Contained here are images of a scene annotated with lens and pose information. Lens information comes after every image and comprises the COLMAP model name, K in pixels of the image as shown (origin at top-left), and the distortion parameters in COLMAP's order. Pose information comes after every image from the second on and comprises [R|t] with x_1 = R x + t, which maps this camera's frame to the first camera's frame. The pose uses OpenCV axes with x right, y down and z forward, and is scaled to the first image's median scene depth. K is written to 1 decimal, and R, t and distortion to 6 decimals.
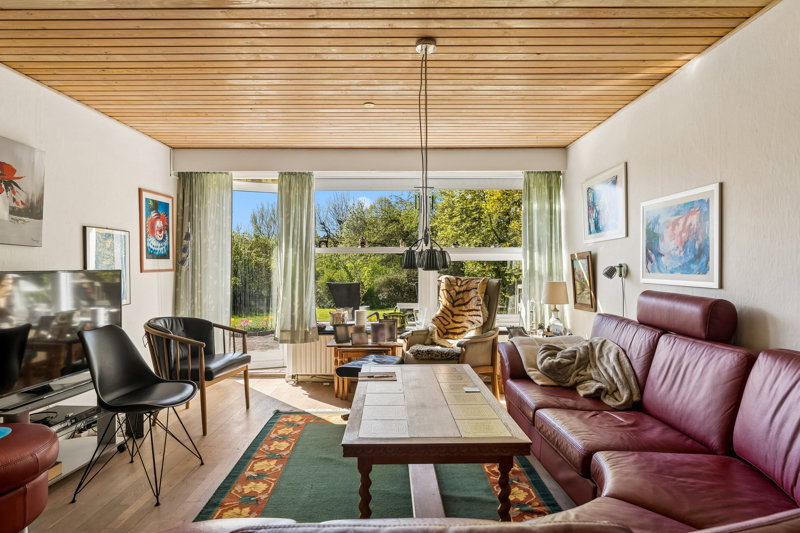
lens RADIAL K [[438.2, 0, 400.0], [0, 438.2, 266.5], [0, 0, 1]] dist [0.004252, 0.001313]
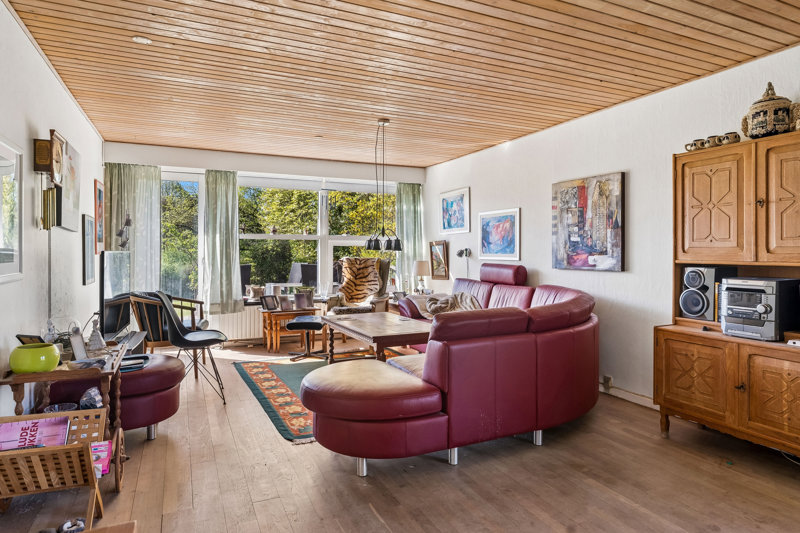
lens RADIAL K [[476.5, 0, 400.3], [0, 476.5, 250.0], [0, 0, 1]] dist [-0.001138, -0.000045]
pose [[0.908369, 0.003886, 0.418152, -0.402105], [-0.001344, 0.999979, -0.006374, 0.009764], [-0.418168, 0.005228, 0.908355, -0.444928]]
